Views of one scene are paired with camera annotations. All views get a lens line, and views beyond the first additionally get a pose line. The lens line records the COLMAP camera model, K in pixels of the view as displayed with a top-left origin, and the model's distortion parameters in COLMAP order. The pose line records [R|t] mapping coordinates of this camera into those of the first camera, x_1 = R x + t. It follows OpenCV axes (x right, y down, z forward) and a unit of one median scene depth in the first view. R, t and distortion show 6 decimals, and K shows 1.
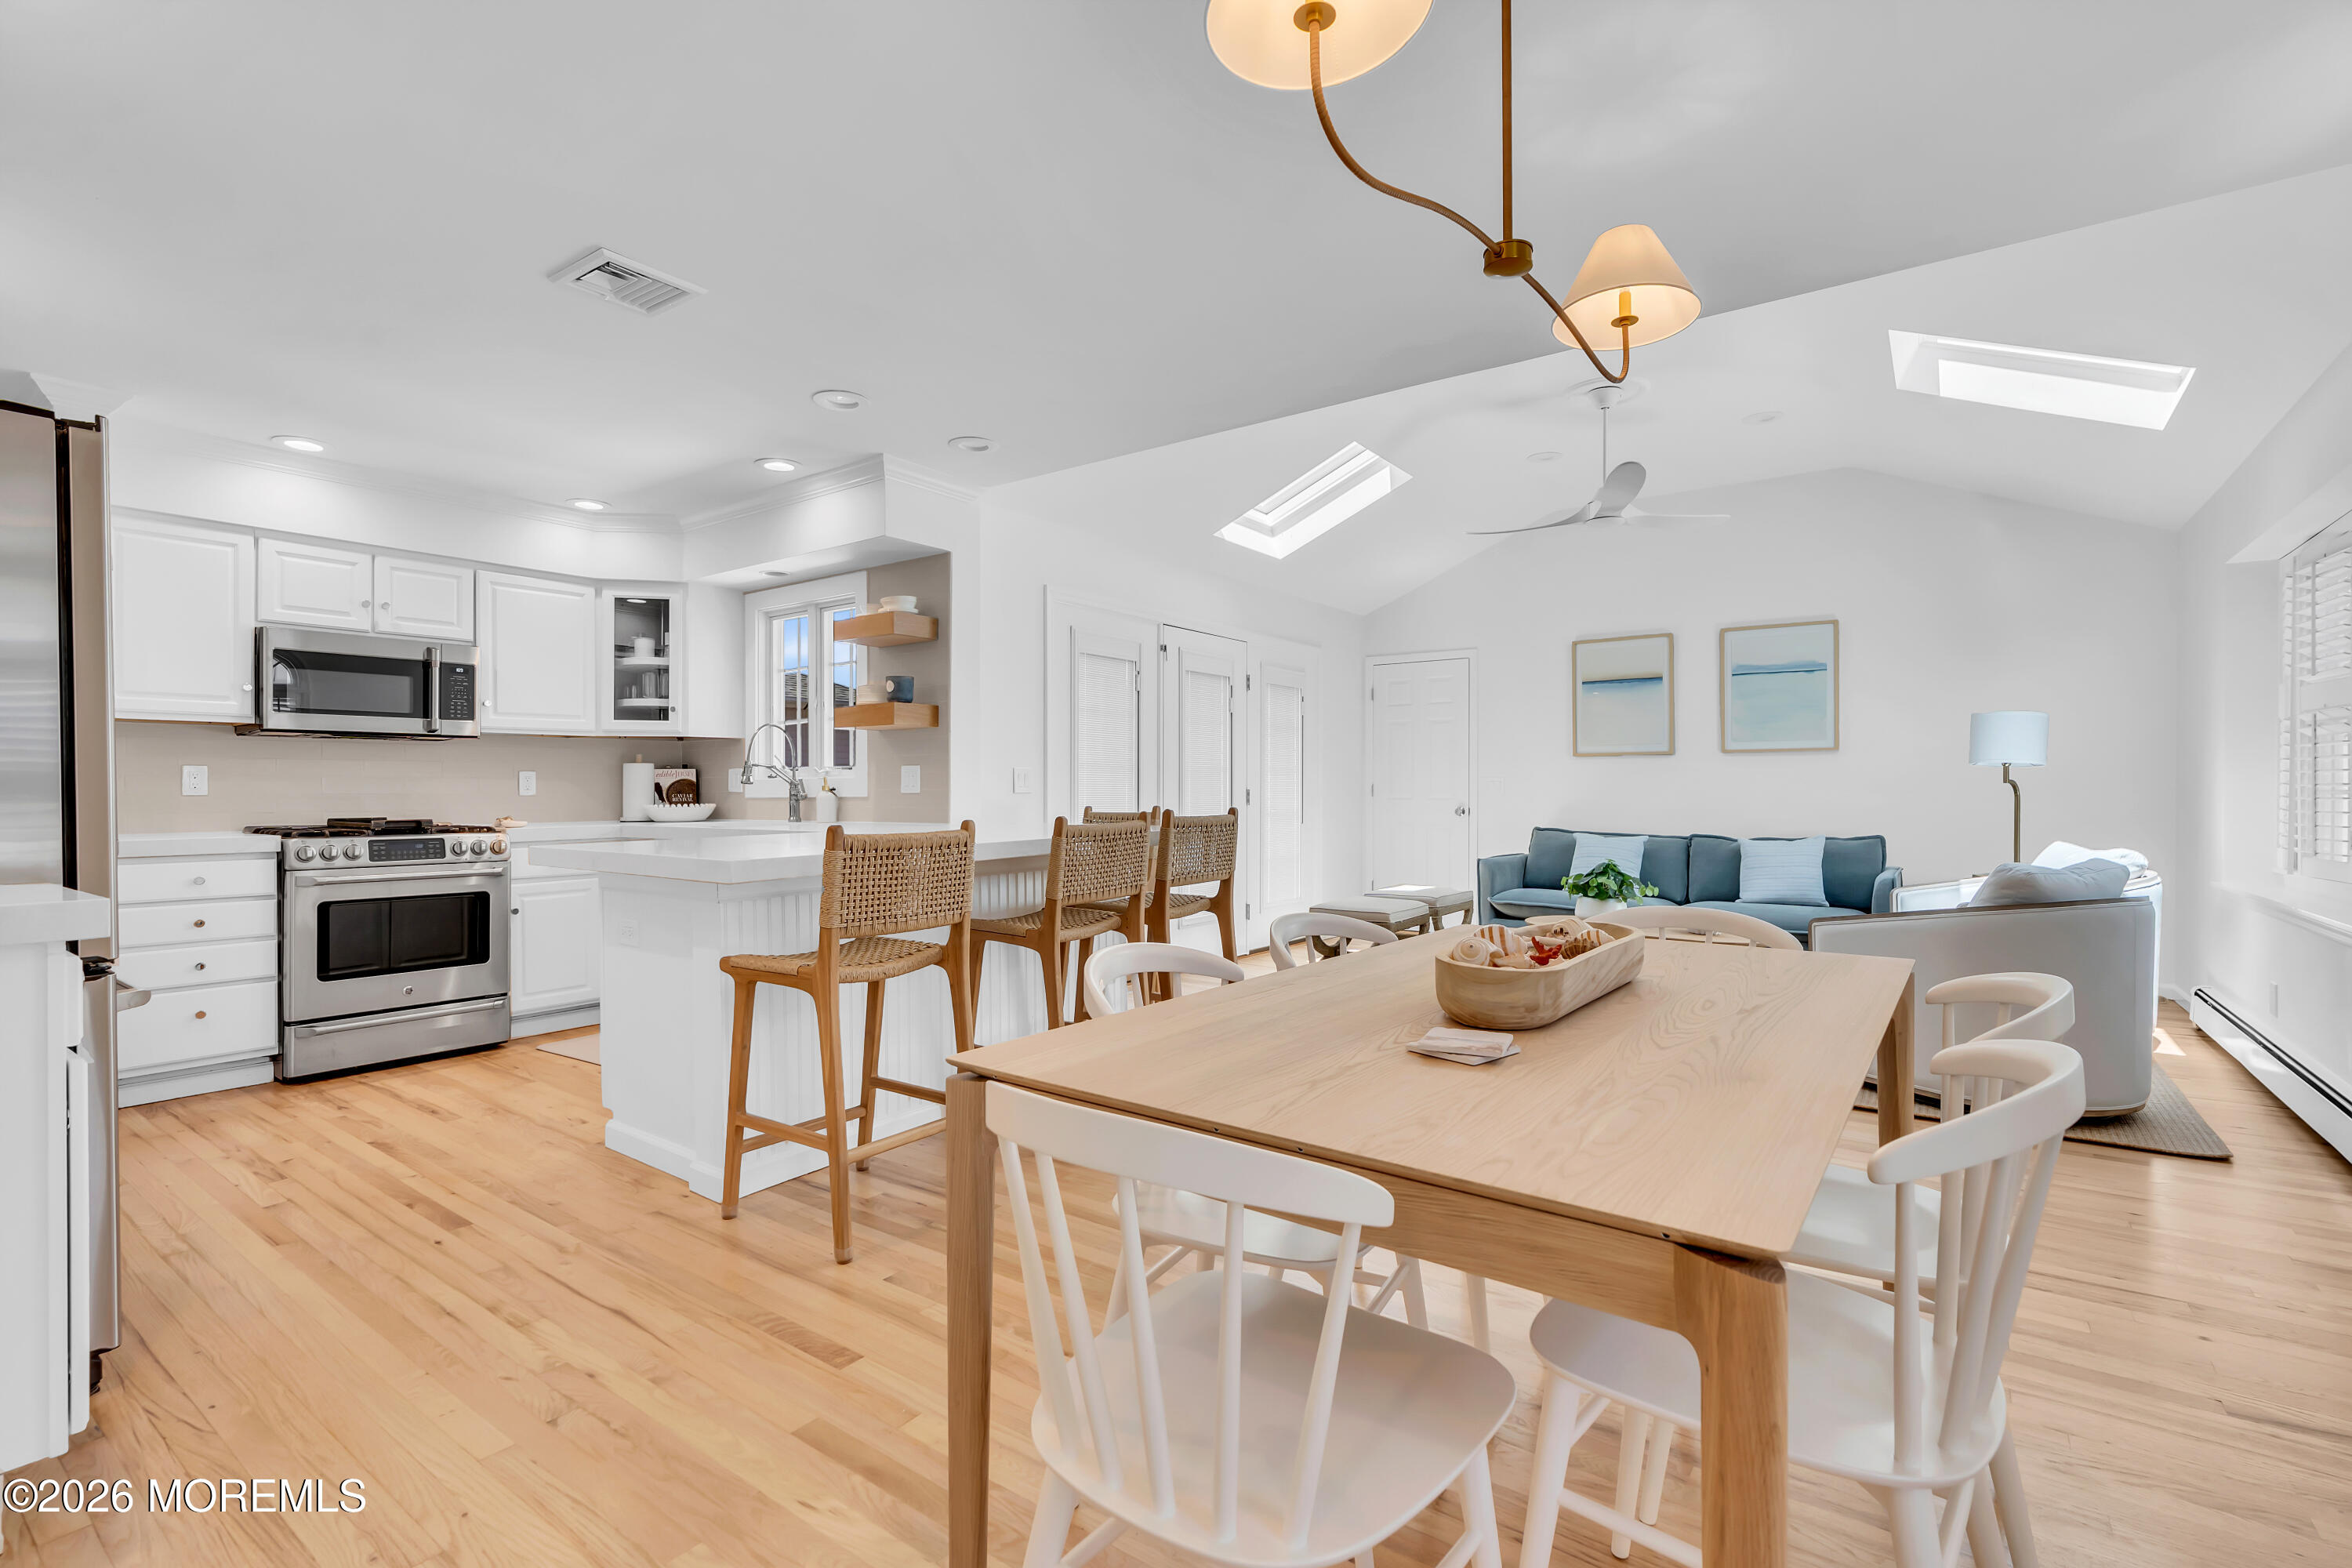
lens RADIAL K [[1066.0, 0, 1178.1], [0, 1066.0, 788.3], [0, 0, 1]] dist [-0.006025, 0.003567]
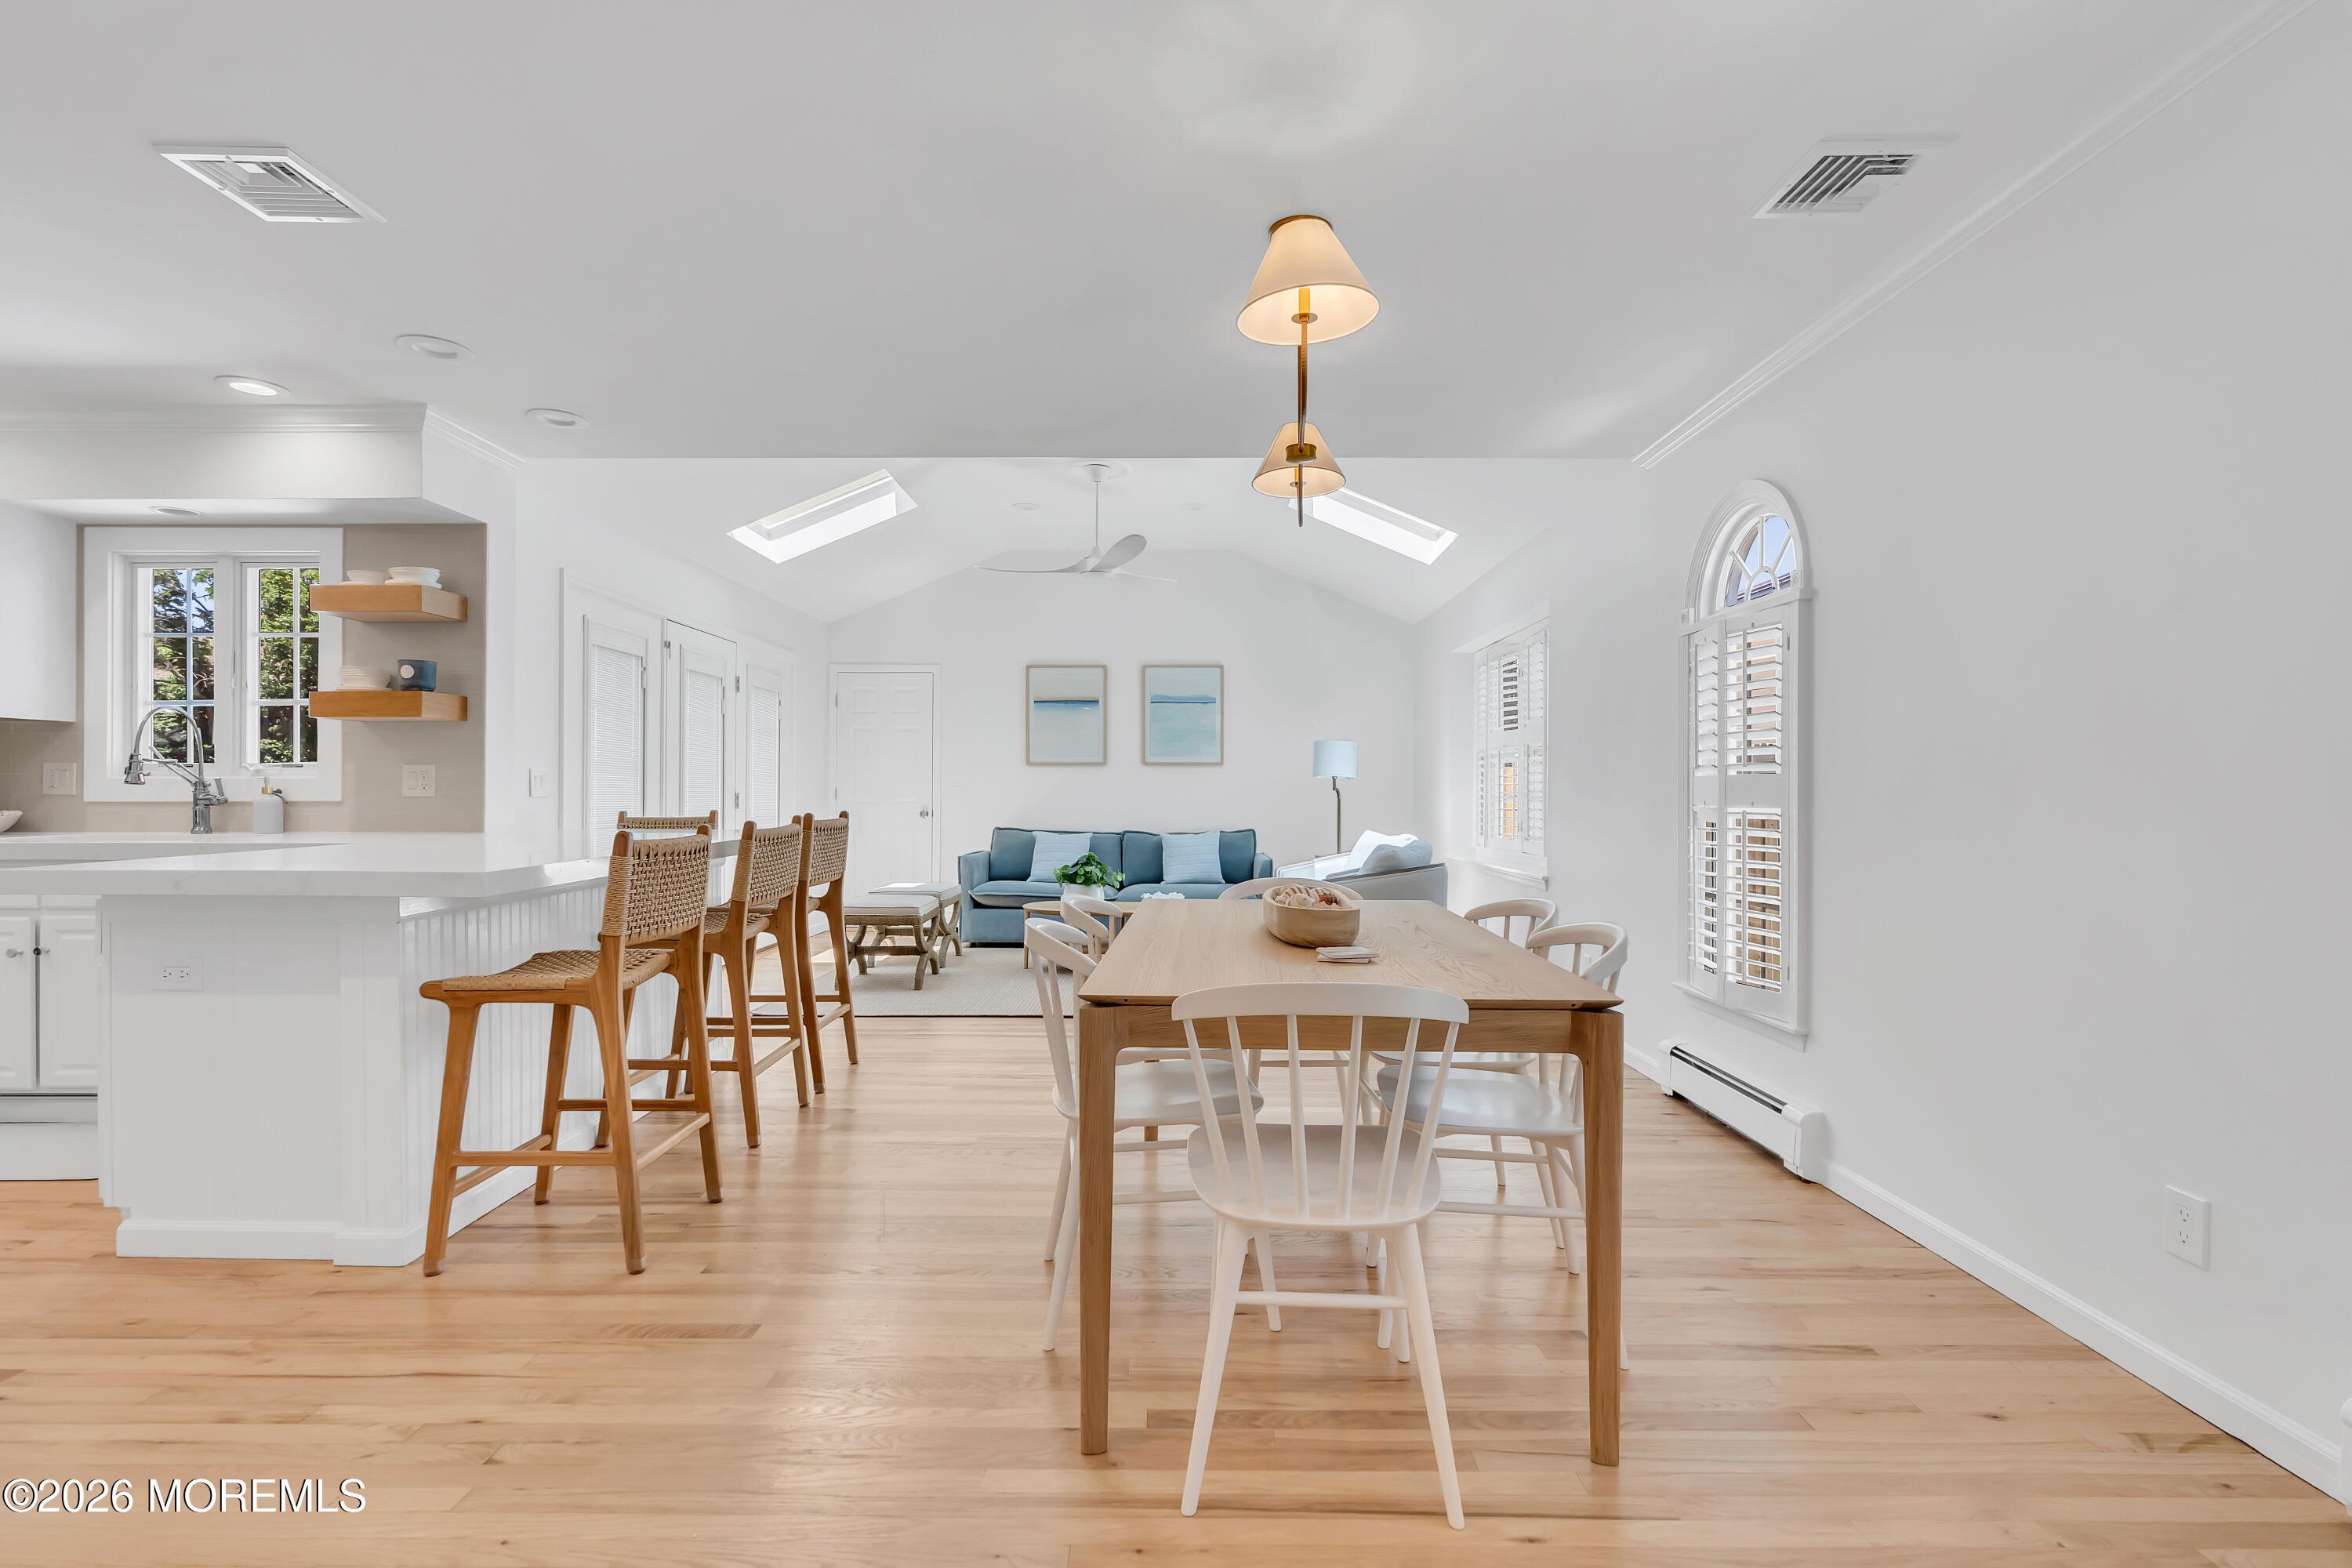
lens RADIAL K [[1066.0, 0, 1178.1], [0, 1066.0, 788.3], [0, 0, 1]] dist [-0.006025, 0.003567]
pose [[0.814308, 0.005987, 0.580403, -0.257655], [-0.004712, 0.999982, -0.003704, -0.001939], [-0.580415, 0.000282, 0.814321, -0.052481]]
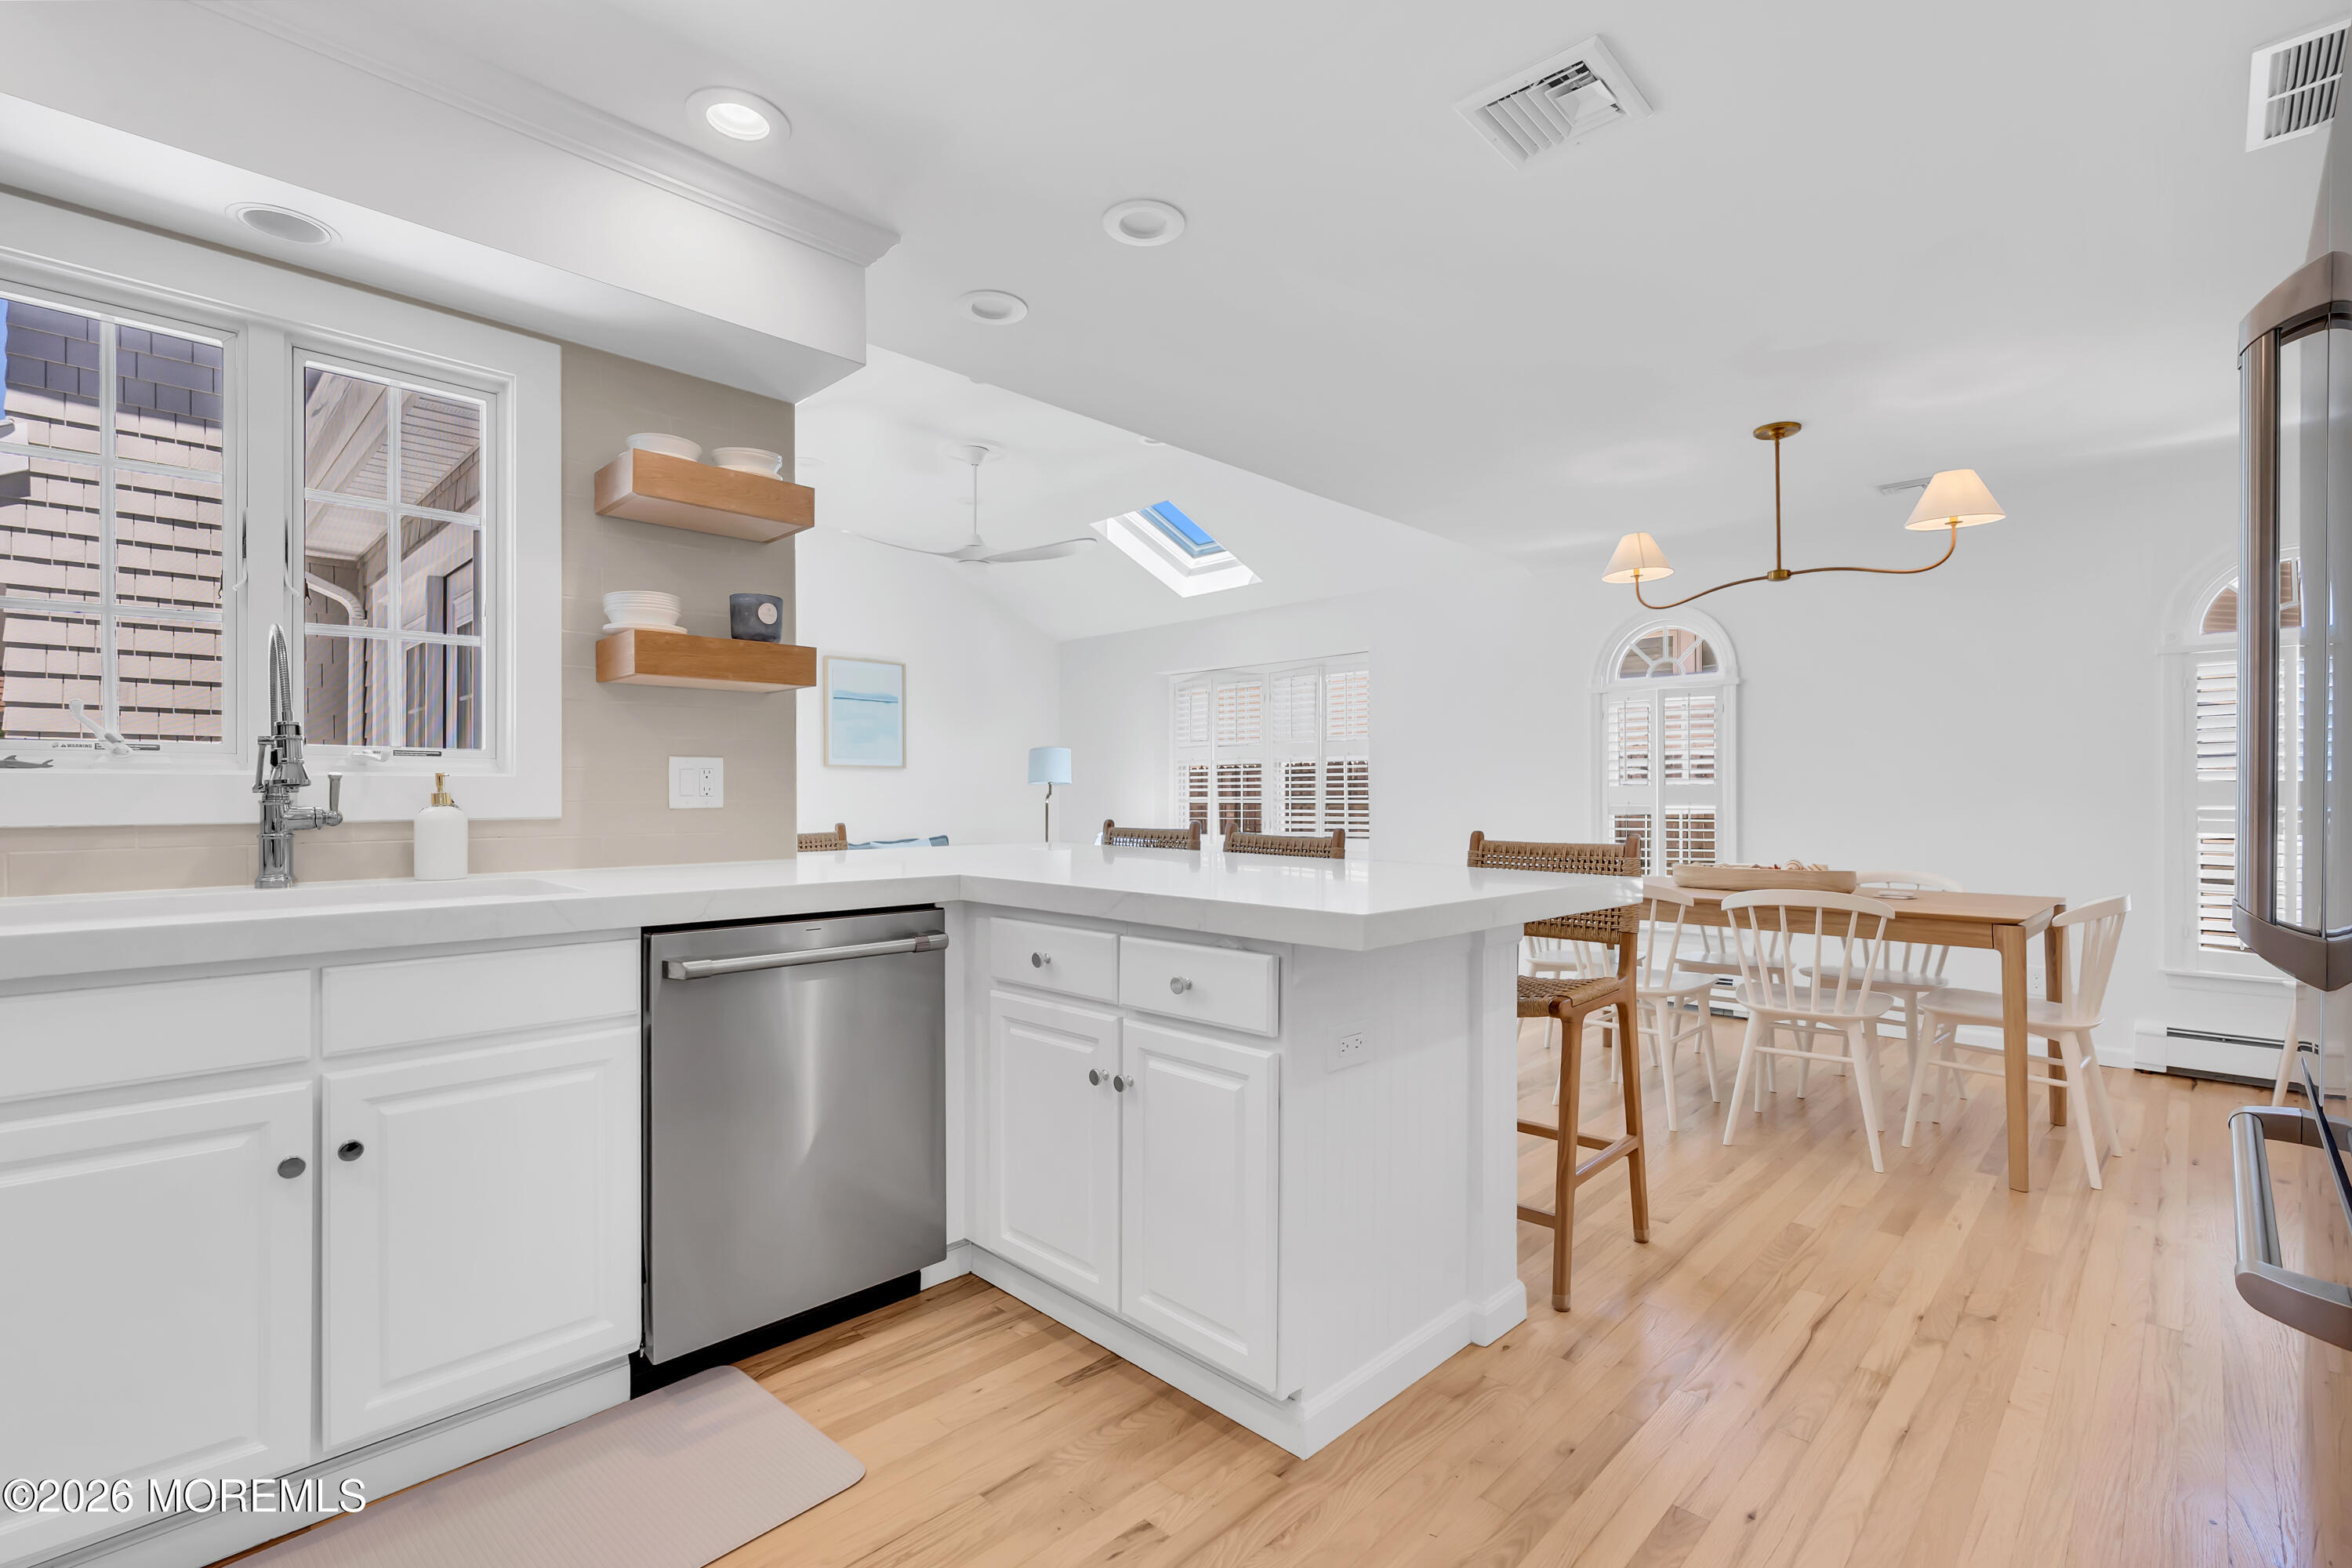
lens RADIAL K [[1066.0, 0, 1178.1], [0, 1066.0, 788.3], [0, 0, 1]] dist [-0.006025, 0.003567]
pose [[0.140608, 0.010408, 0.990011, -0.774754], [0.001054, 0.999943, -0.010662, 0.000833], [-0.990065, 0.002542, 0.140589, 0.703436]]
